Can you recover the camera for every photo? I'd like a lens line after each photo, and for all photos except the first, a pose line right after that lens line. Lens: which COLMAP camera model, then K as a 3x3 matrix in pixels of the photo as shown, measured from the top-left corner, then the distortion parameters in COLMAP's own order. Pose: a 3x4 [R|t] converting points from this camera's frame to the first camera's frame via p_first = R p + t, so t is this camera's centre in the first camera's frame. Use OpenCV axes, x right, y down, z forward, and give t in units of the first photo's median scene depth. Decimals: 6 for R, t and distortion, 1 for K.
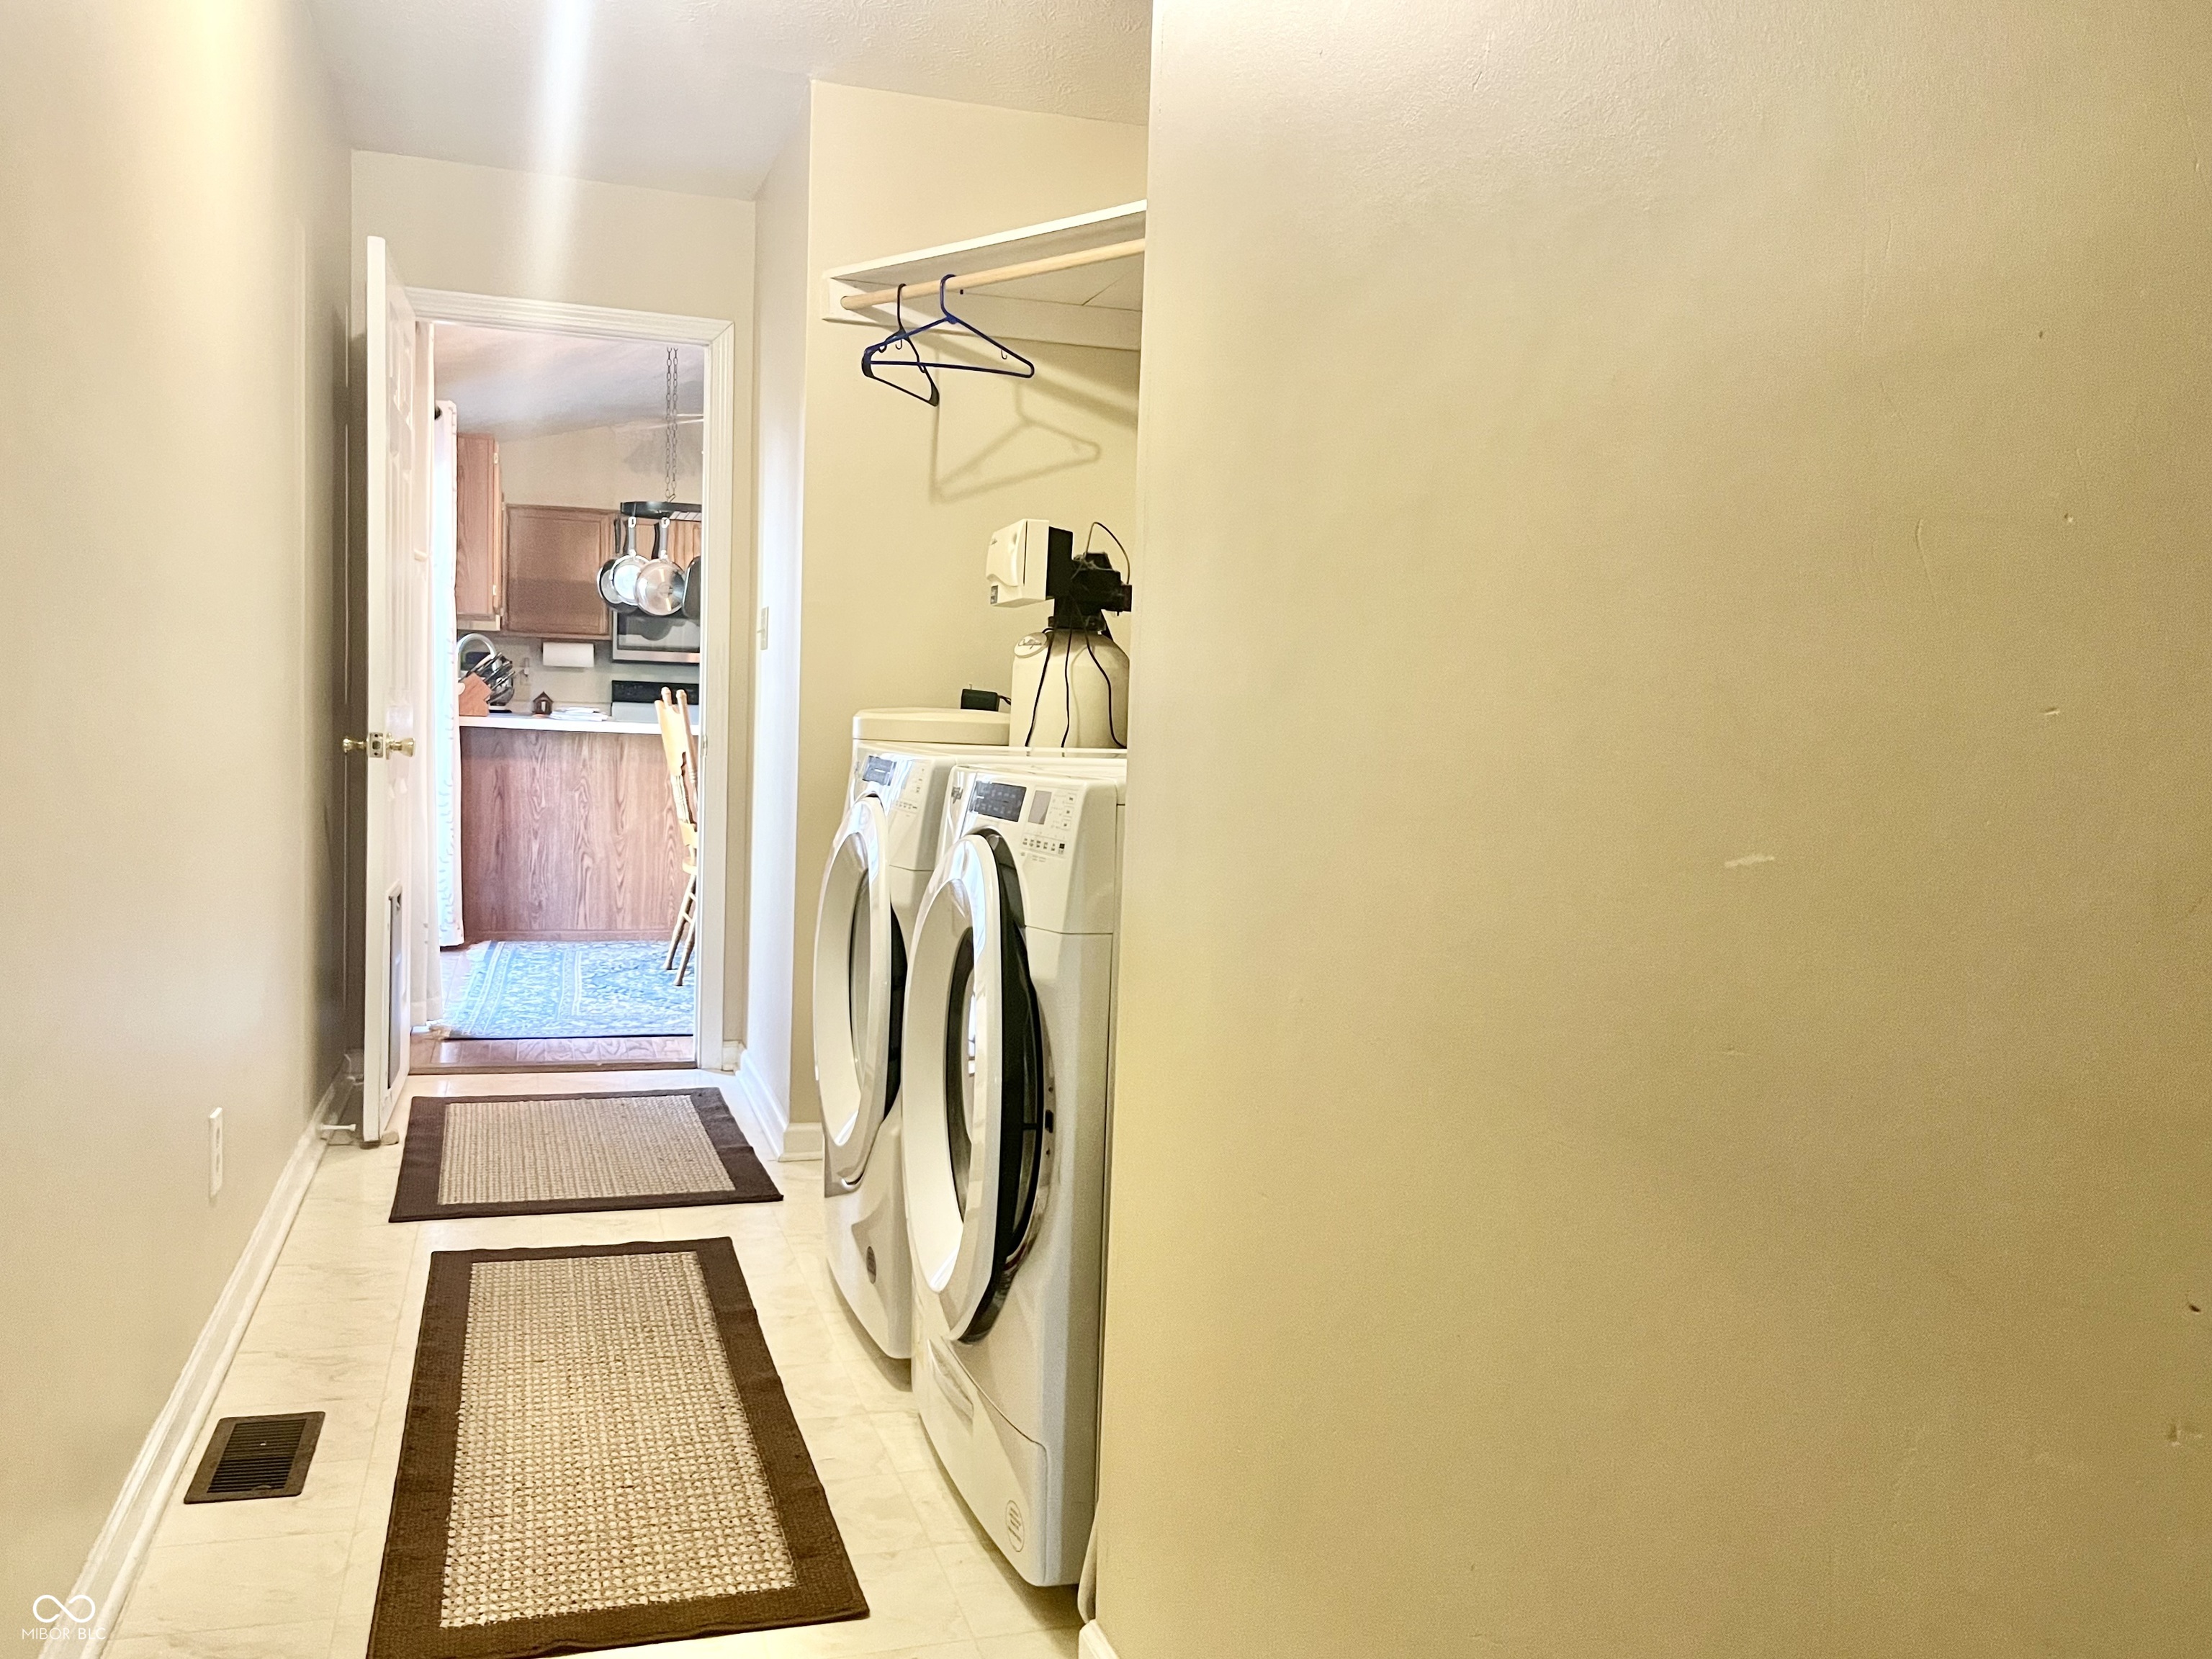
lens RADIAL K [[1787.1, 0, 1105.7], [0, 1787.1, 827.5], [0, 0, 1]] dist [0.053797, -0.060336]
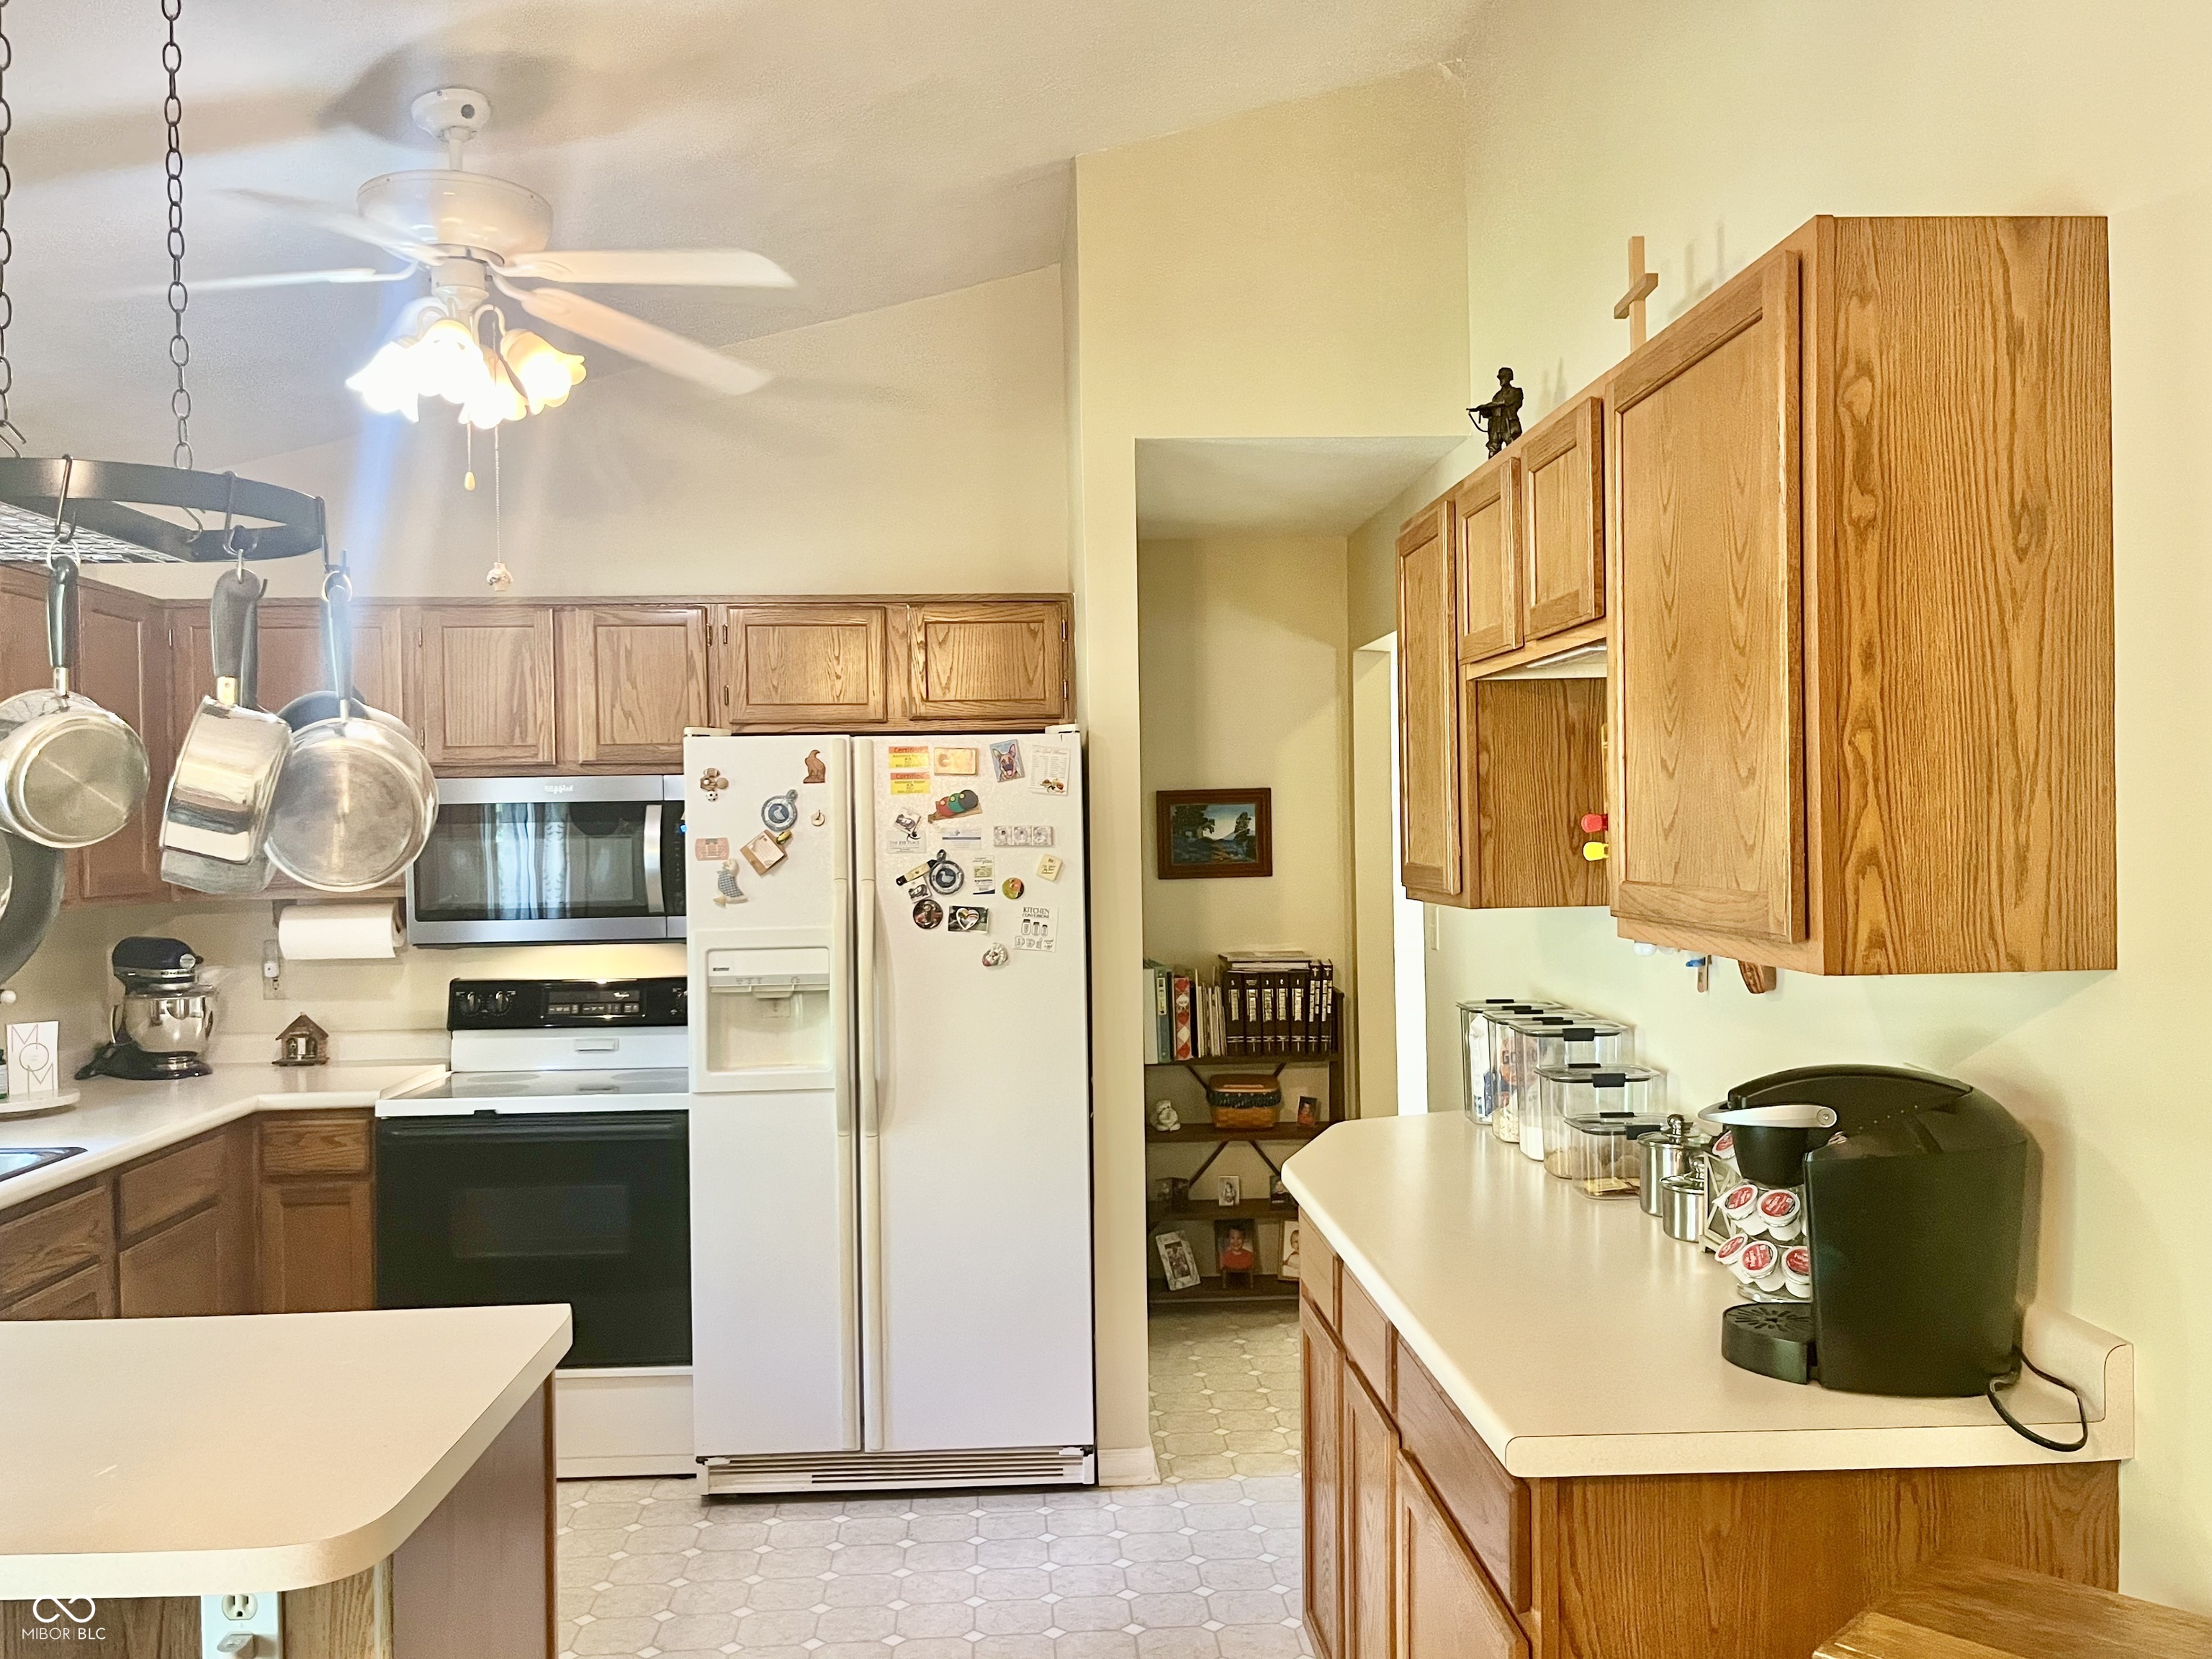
lens RADIAL K [[1787.1, 0, 1101.0], [0, 1787.1, 835.1], [0, 0, 1]] dist [0.053797, -0.060336]
pose [[0.967576, -0.045122, -0.248518, -0.011767], [0.030459, 0.997578, -0.062538, -0.117350], [0.250738, 0.052941, 0.966606, 0.839224]]
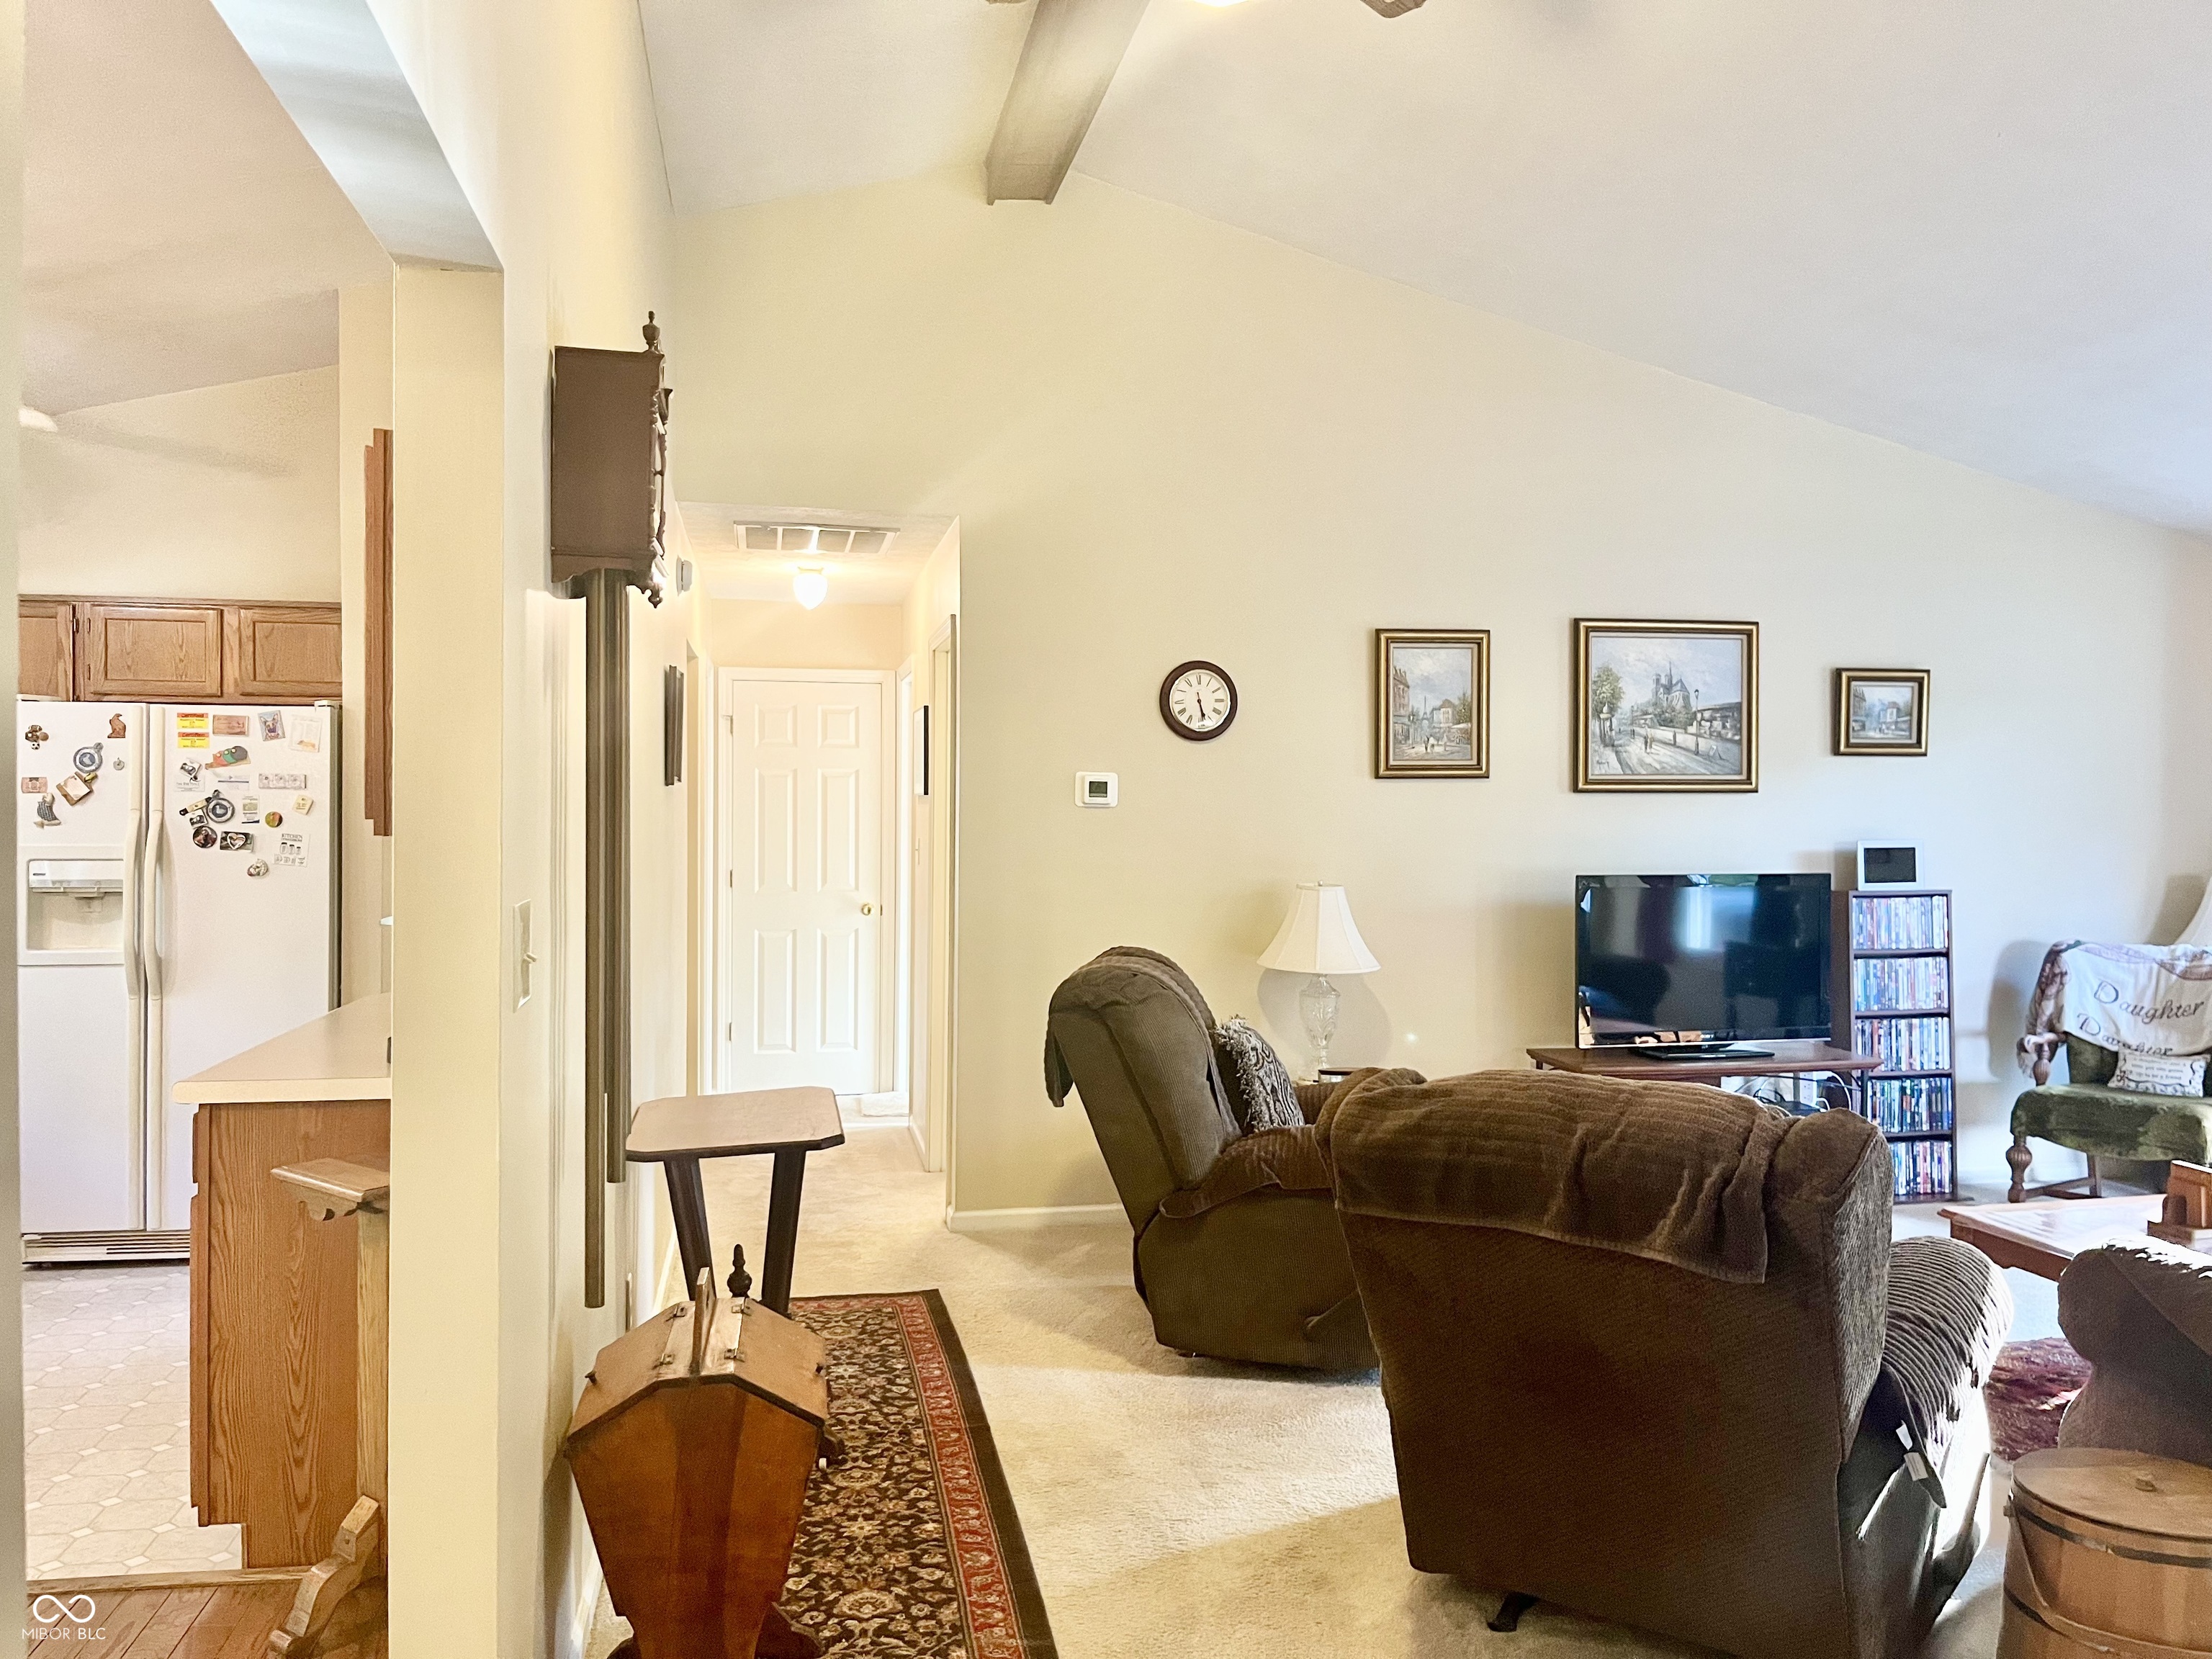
lens RADIAL K [[1669.1, 0, 1109.3], [0, 1669.1, 825.1], [0, 0, 1]] dist [0.063968, -0.096794]
pose [[0.994001, -0.025881, -0.106268, 0.234355], [0.019640, 0.998043, -0.059362, -0.086680], [0.107597, 0.056919, 0.992564, 0.708061]]
